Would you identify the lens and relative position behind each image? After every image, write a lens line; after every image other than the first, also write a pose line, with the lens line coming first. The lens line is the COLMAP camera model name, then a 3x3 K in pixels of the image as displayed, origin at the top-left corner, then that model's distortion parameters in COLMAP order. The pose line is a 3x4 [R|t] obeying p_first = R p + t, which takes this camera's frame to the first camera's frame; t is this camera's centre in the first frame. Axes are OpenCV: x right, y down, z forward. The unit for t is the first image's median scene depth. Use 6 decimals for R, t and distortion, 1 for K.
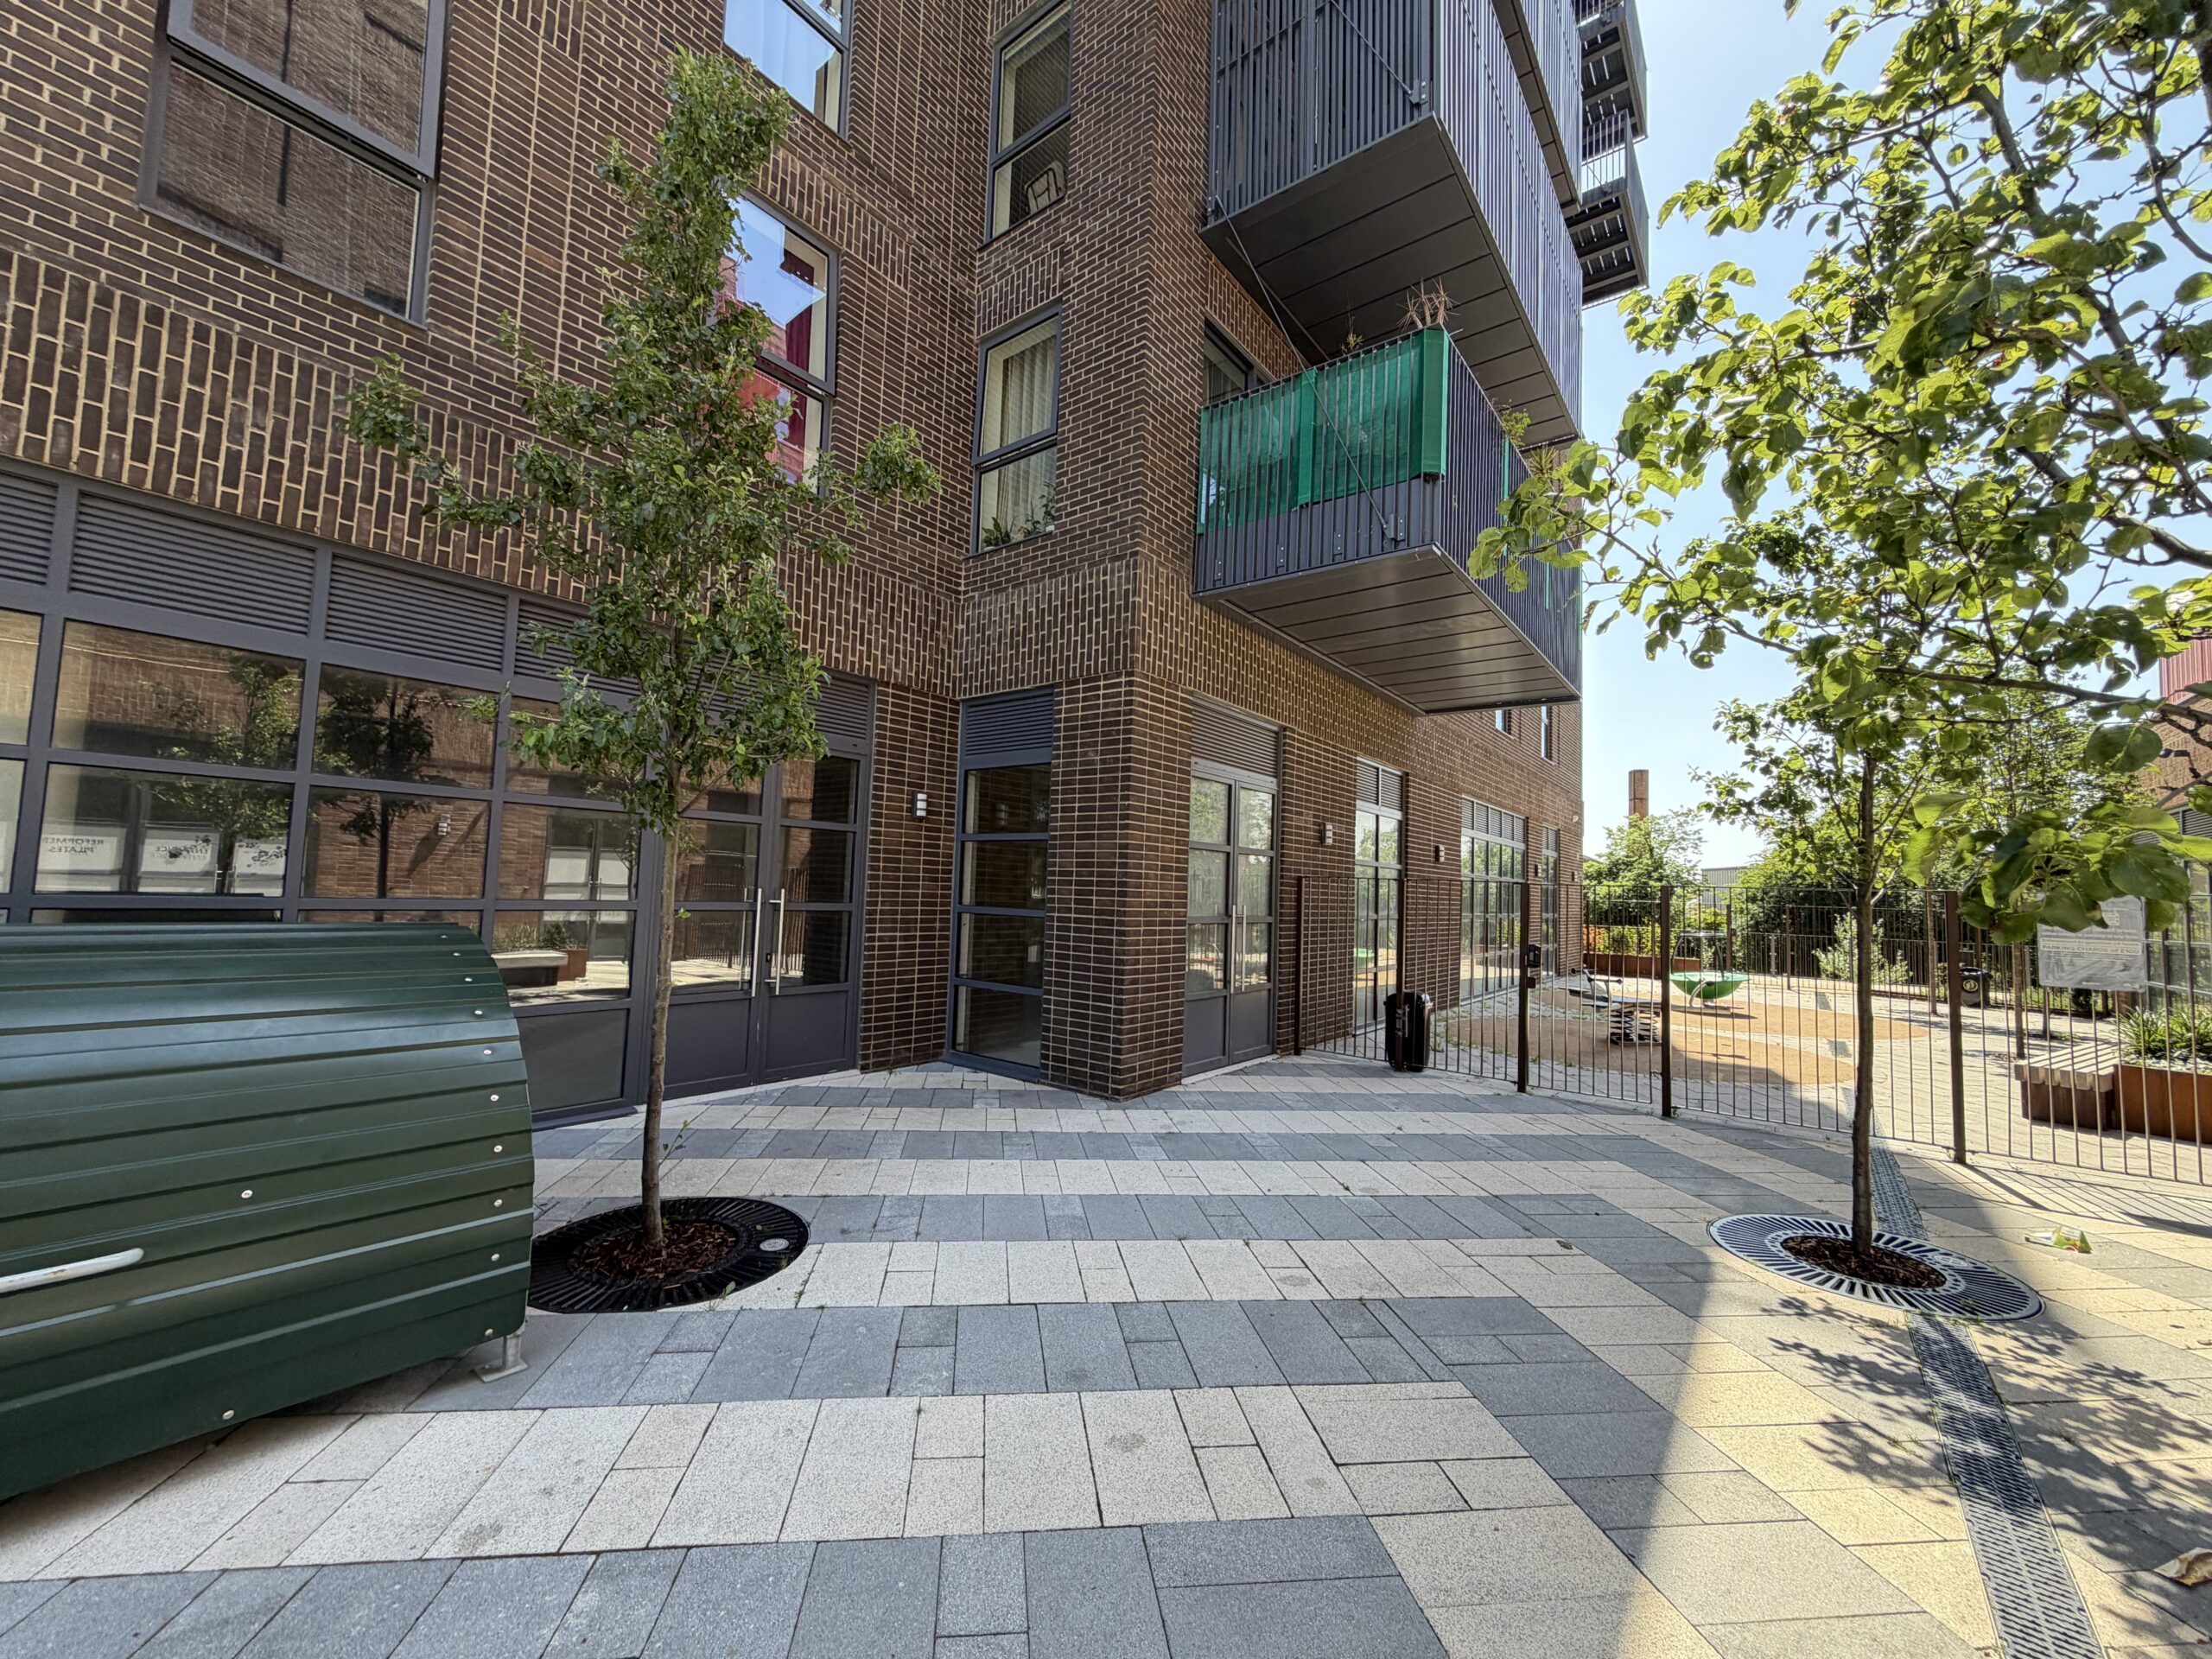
lens RADIAL K [[878.9, 0, 1097.6], [0, 878.9, 830.2], [0, 0, 1]] dist [-0.002038, -0.000560]
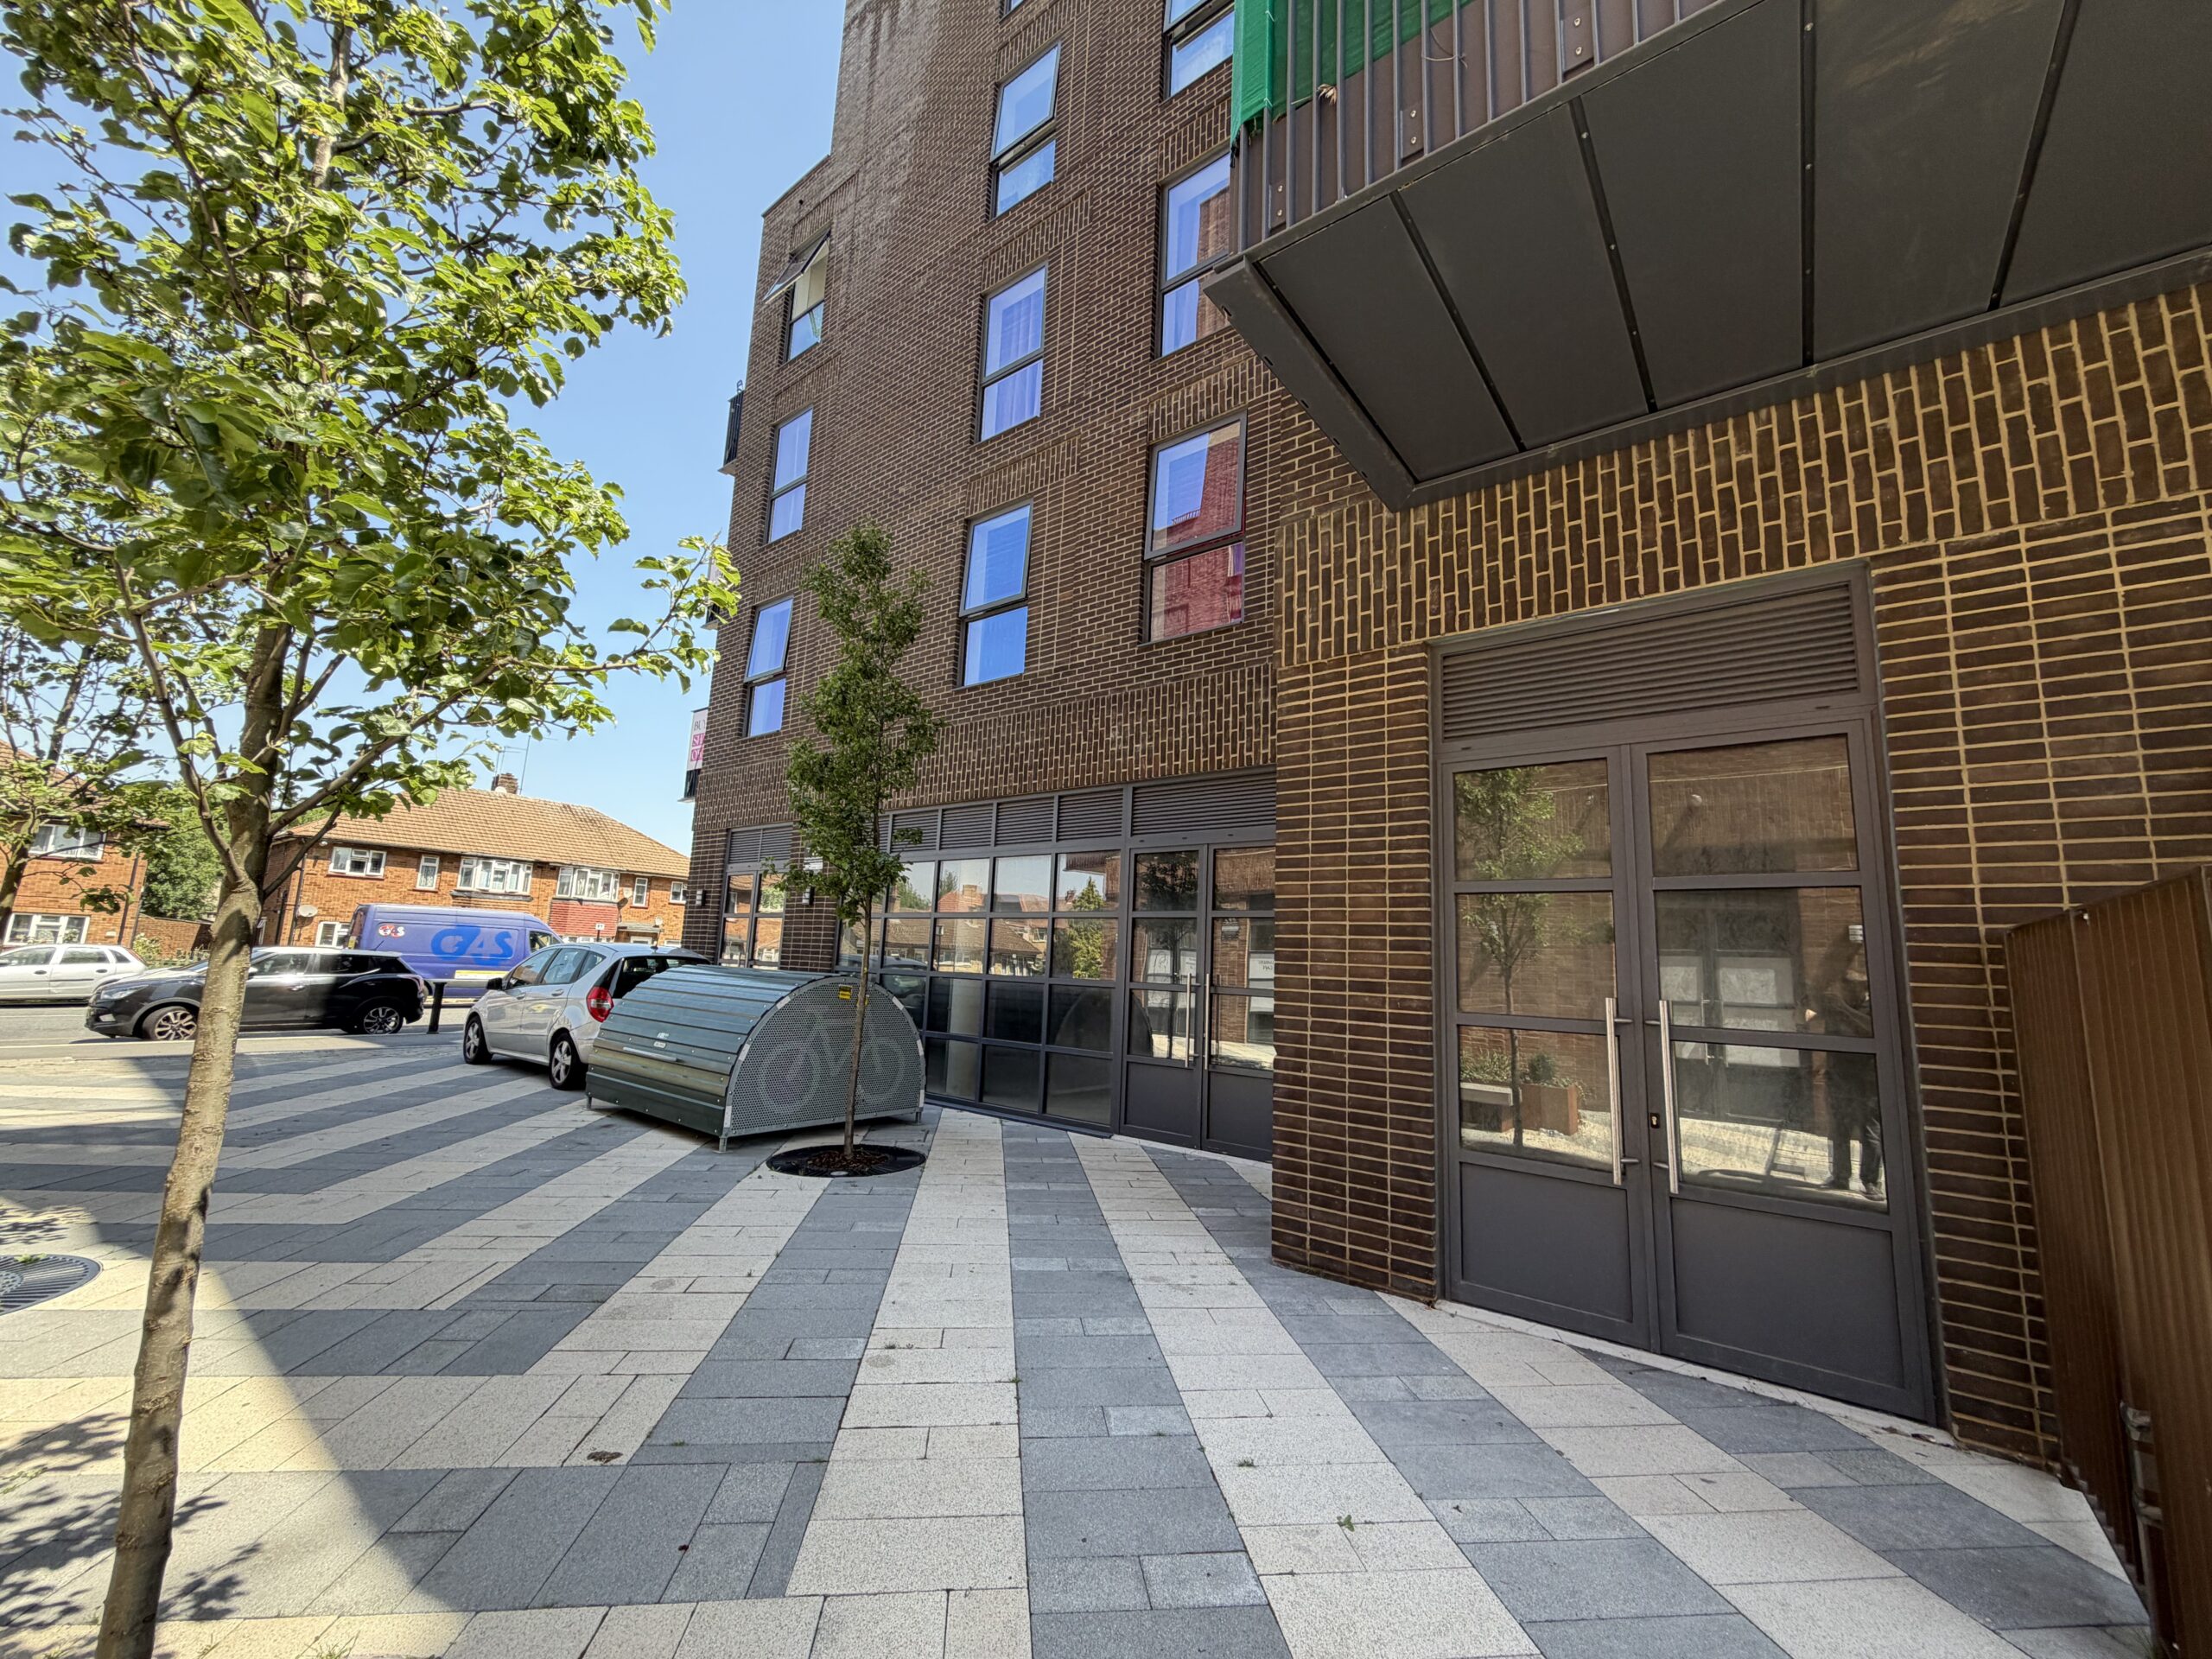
lens RADIAL K [[878.9, 0, 1093.0], [0, 878.9, 831.1], [0, 0, 1]] dist [-0.002038, -0.000560]
pose [[0.001578, -0.185785, -0.982589, 1.149531], [0.021423, 0.982371, -0.185709, 0.138426], [0.999769, -0.020757, 0.005530, 1.255916]]
